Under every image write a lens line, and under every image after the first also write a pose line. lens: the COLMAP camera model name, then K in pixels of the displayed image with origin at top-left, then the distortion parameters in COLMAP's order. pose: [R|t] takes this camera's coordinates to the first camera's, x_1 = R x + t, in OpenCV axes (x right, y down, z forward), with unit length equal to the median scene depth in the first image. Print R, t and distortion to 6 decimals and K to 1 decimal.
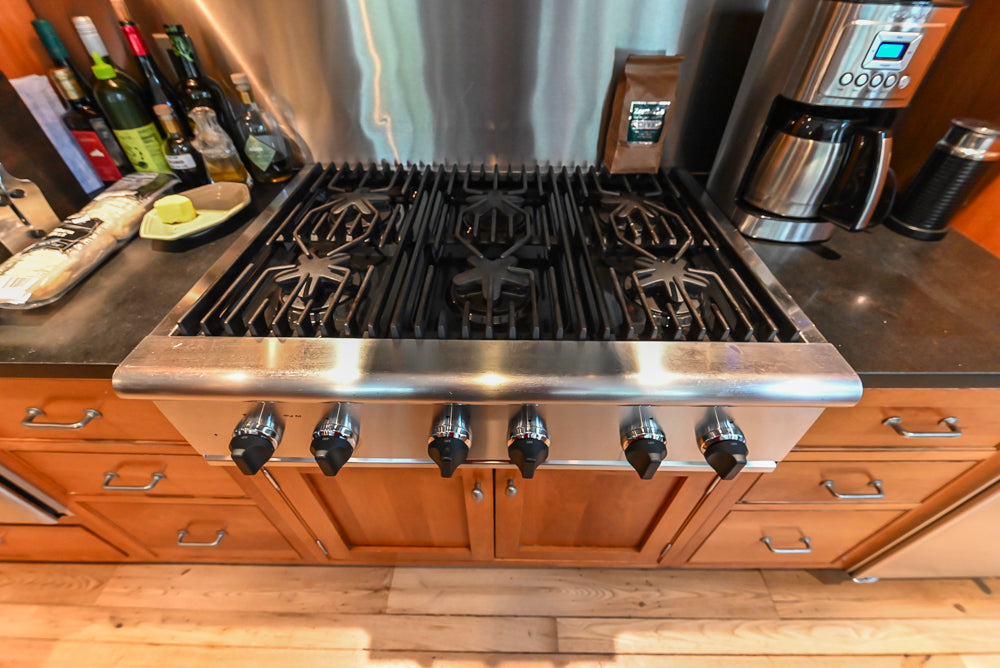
lens RADIAL K [[413.0, 0, 502.7], [0, 413.0, 328.2], [0, 0, 1]] dist [-0.002251, -0.004913]
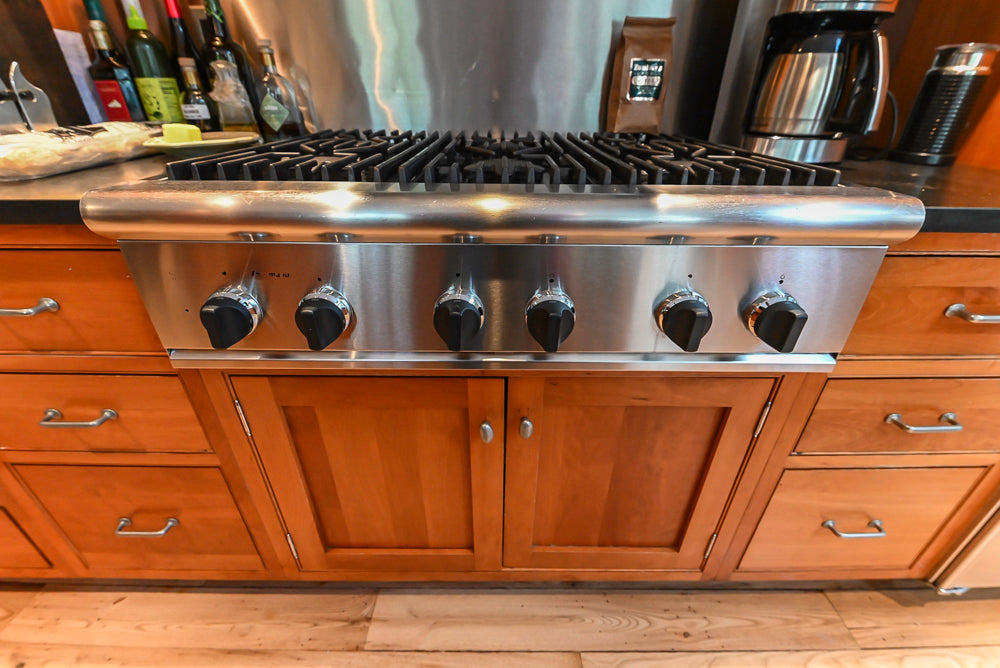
lens RADIAL K [[413.0, 0, 502.7], [0, 413.0, 328.2], [0, 0, 1]] dist [-0.002251, -0.004913]
pose [[0.999938, -0.003812, 0.010442, -0.025903], [0.006090, 0.973709, -0.227714, 0.286479], [-0.009300, 0.227764, 0.973672, 0.096808]]
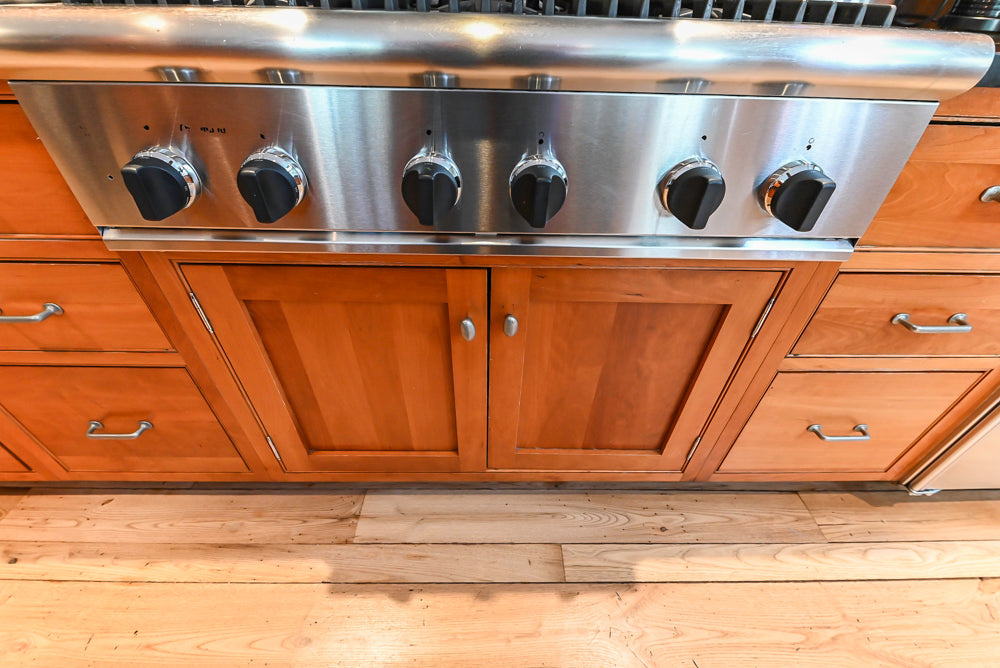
lens RADIAL K [[416.5, 0, 500.4], [0, 416.5, 327.1], [0, 0, 1]] dist [0.001682, -0.005681]
pose [[0.999641, -0.000520, 0.026788, -0.014995], [0.002052, 0.998361, -0.057196, 0.327136], [-0.026714, 0.057231, 0.998004, 0.152489]]
